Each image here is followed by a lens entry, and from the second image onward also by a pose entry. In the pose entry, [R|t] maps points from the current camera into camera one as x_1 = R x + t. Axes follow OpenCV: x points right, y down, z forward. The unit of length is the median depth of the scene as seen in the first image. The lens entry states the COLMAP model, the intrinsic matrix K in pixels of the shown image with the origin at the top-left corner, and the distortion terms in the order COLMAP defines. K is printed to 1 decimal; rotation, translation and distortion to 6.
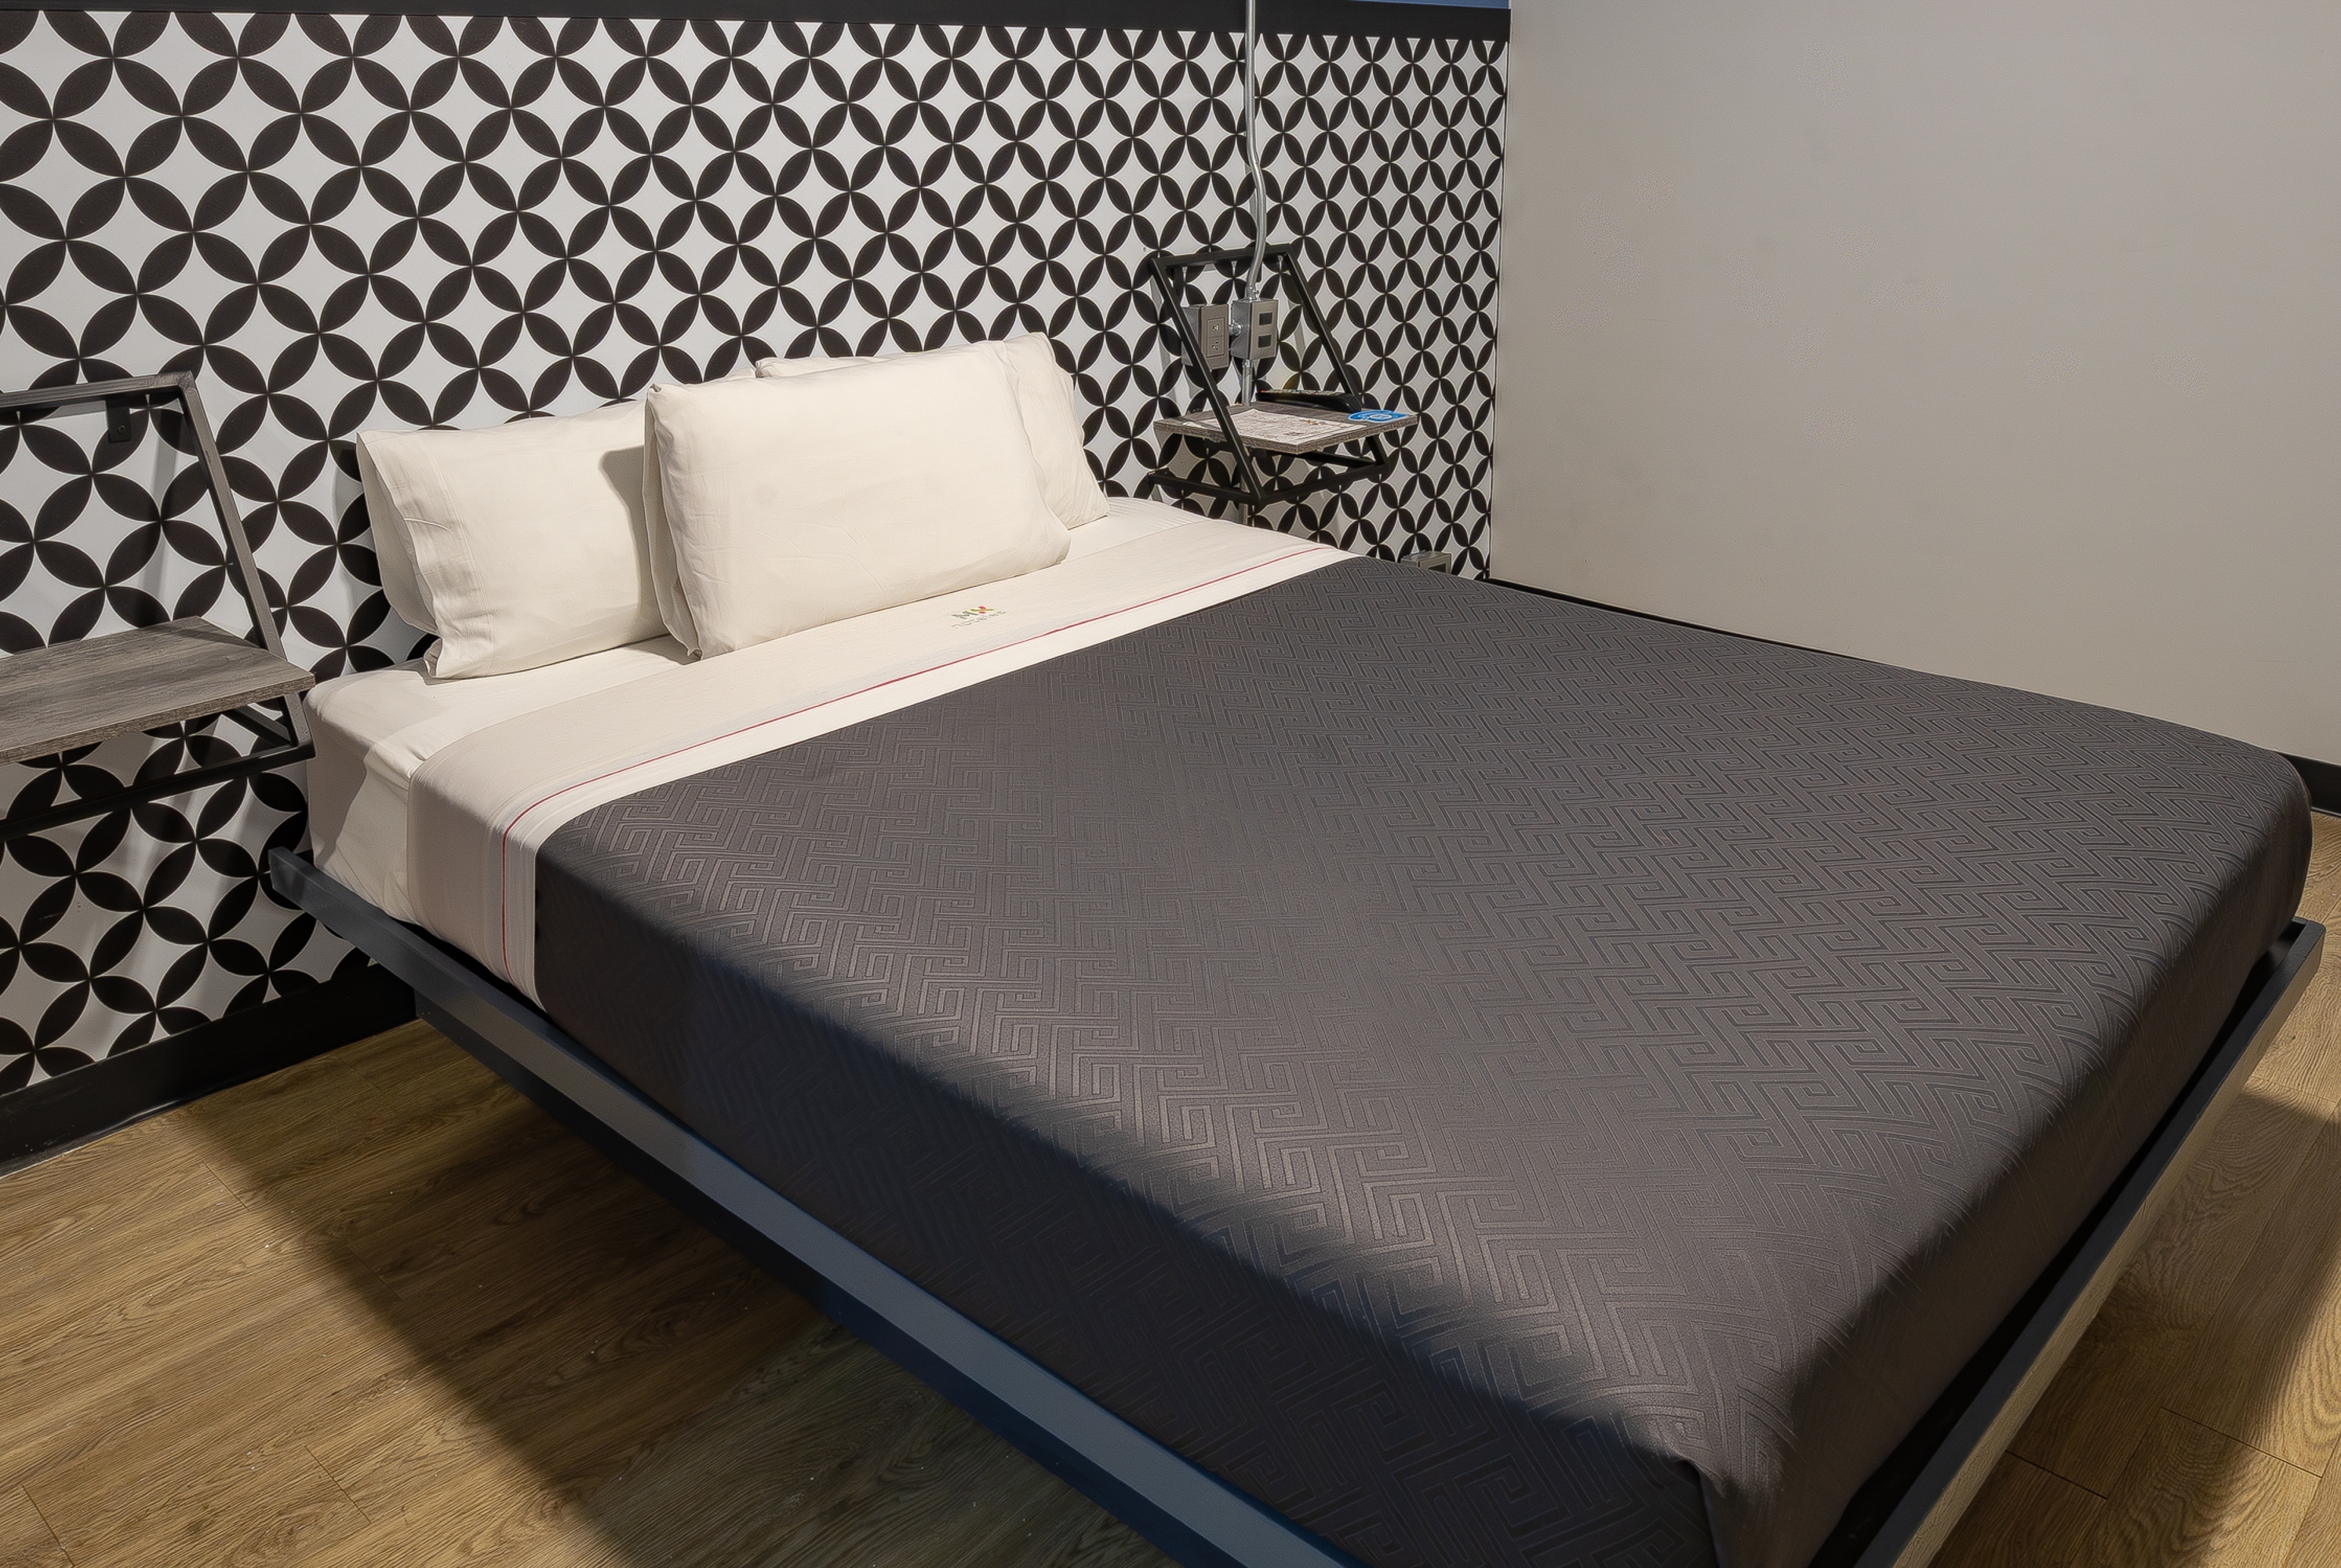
lens RADIAL K [[1914.2, 0, 1360.9], [0, 1914.2, 554.7], [0, 0, 1]] dist [-0.003236, -0.009438]
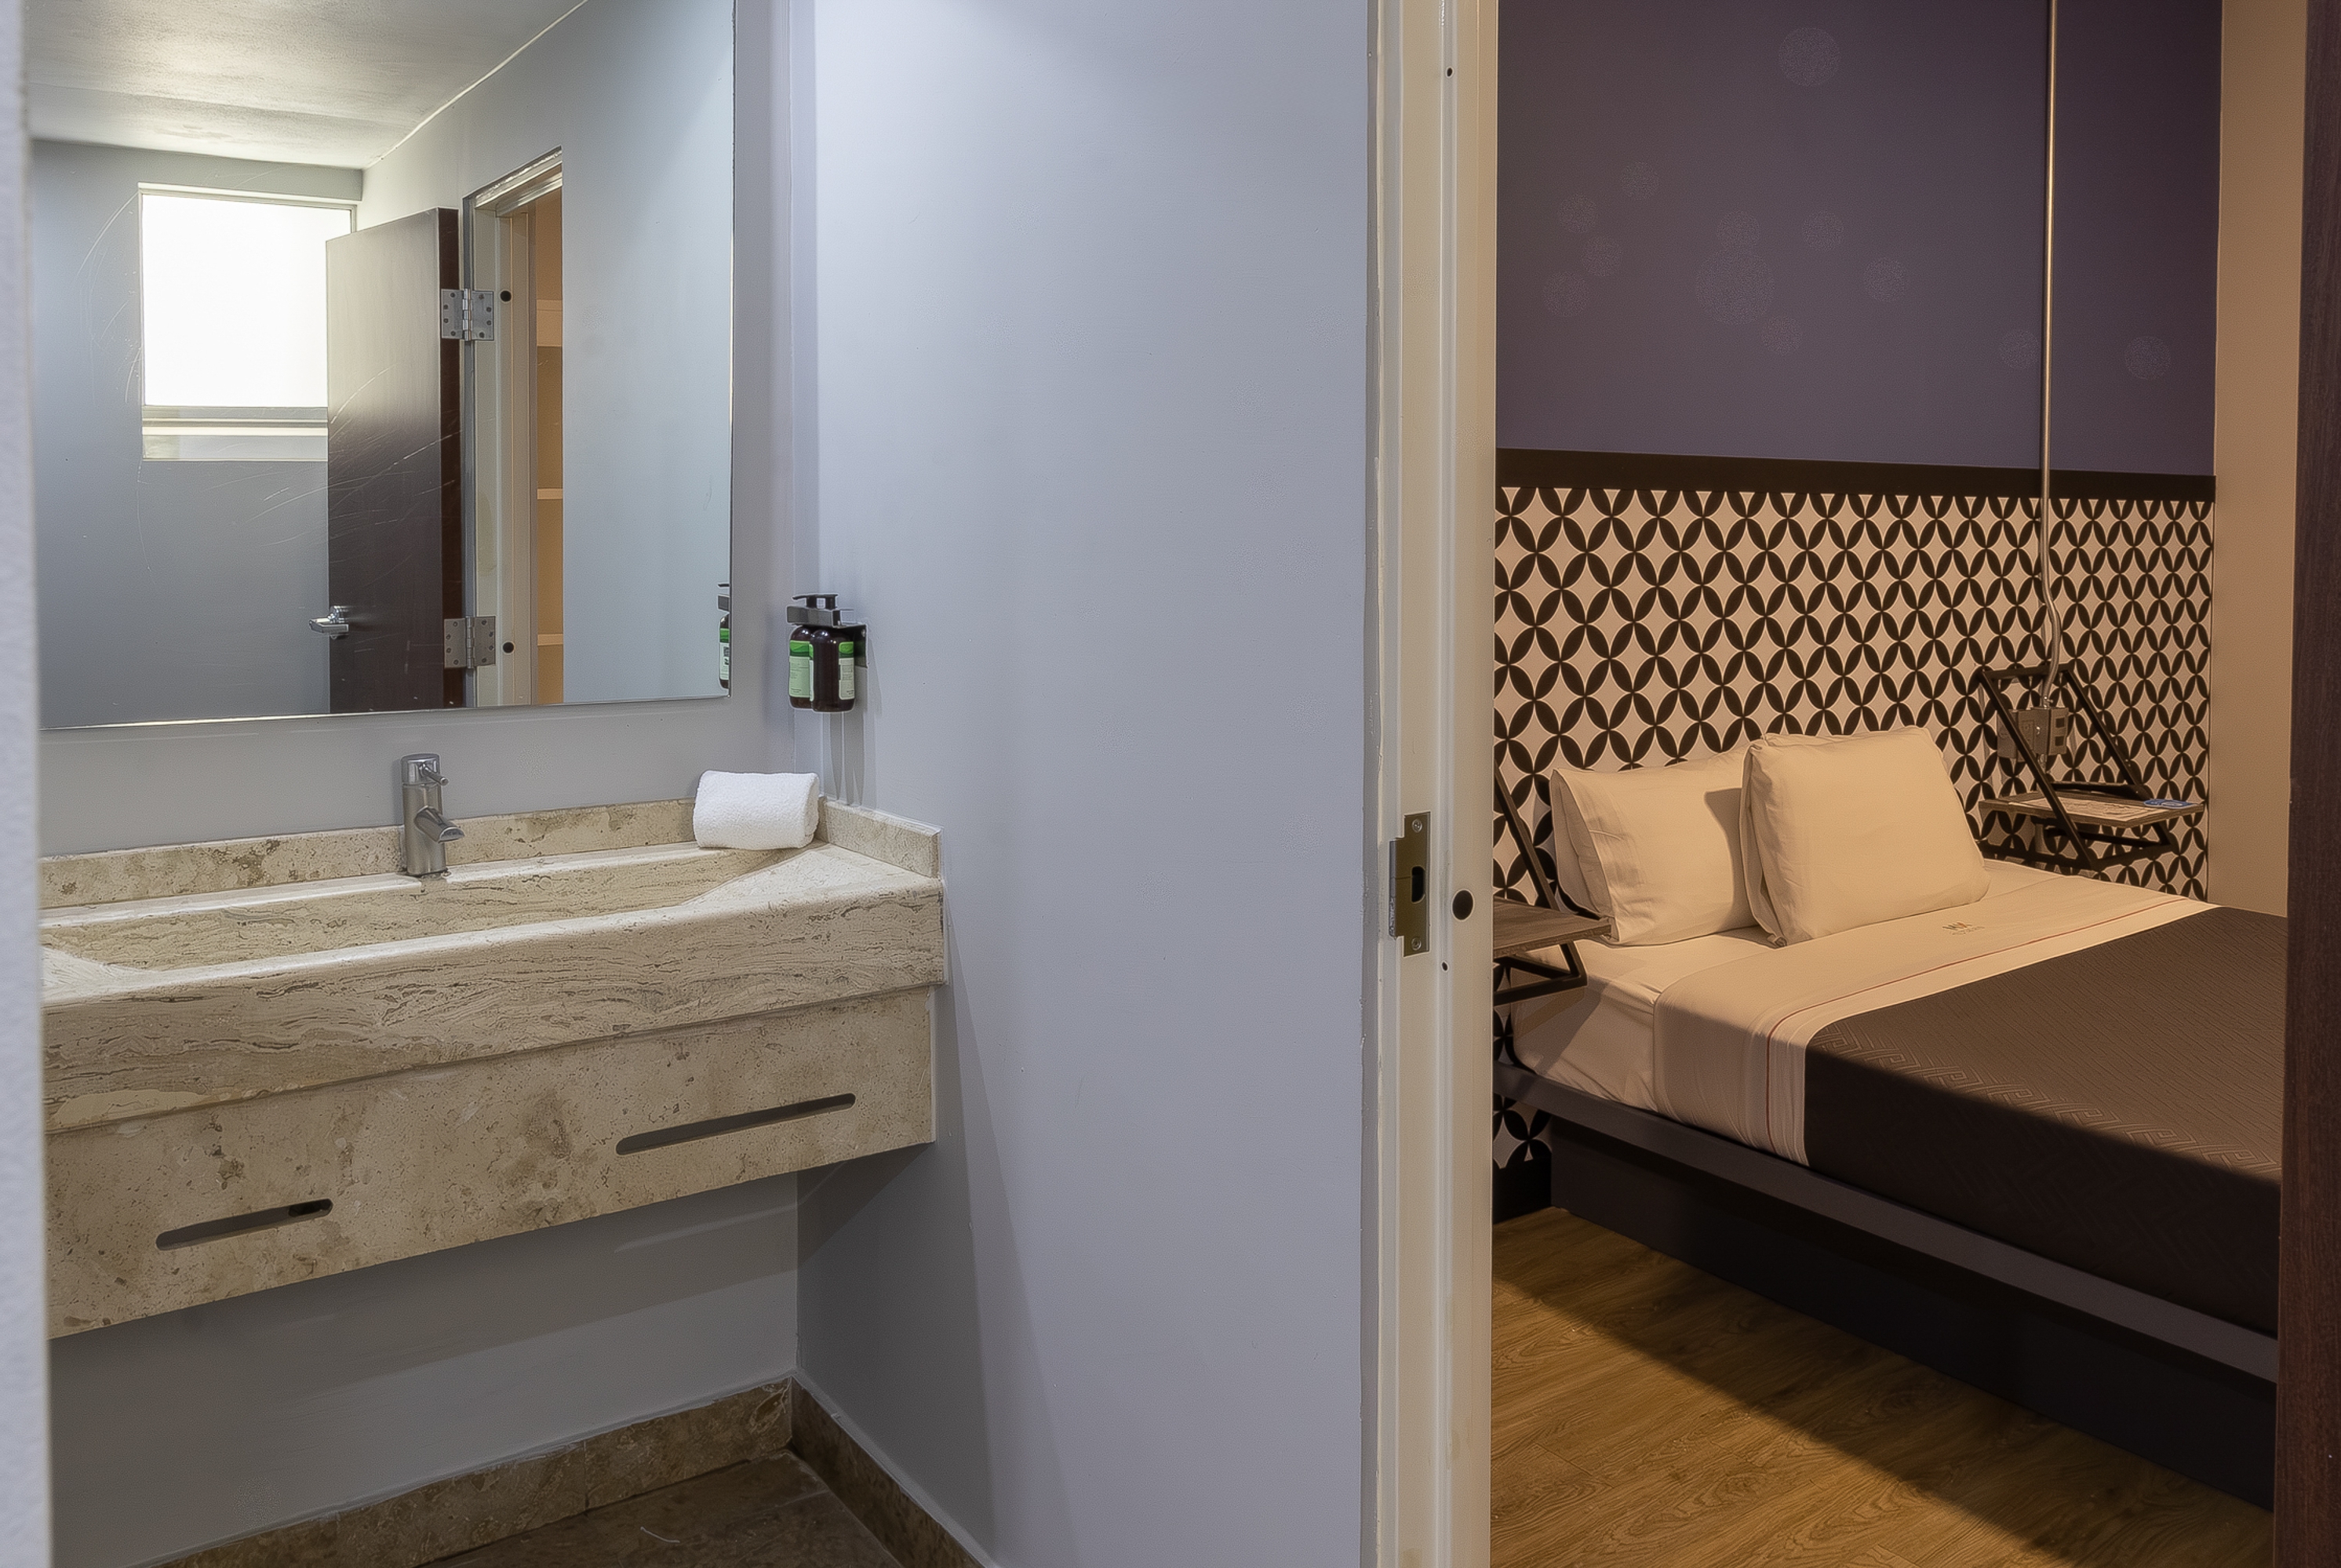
lens RADIAL K [[1914.2, 0, 1247.6], [0, 1914.2, 562.9], [0, 0, 1]] dist [-0.003236, -0.009438]
pose [[0.973786, 0.003525, -0.227438, -0.317278], [-0.054954, 0.973907, -0.220193, 0.086491], [0.220727, 0.226919, 0.948571, -0.345276]]
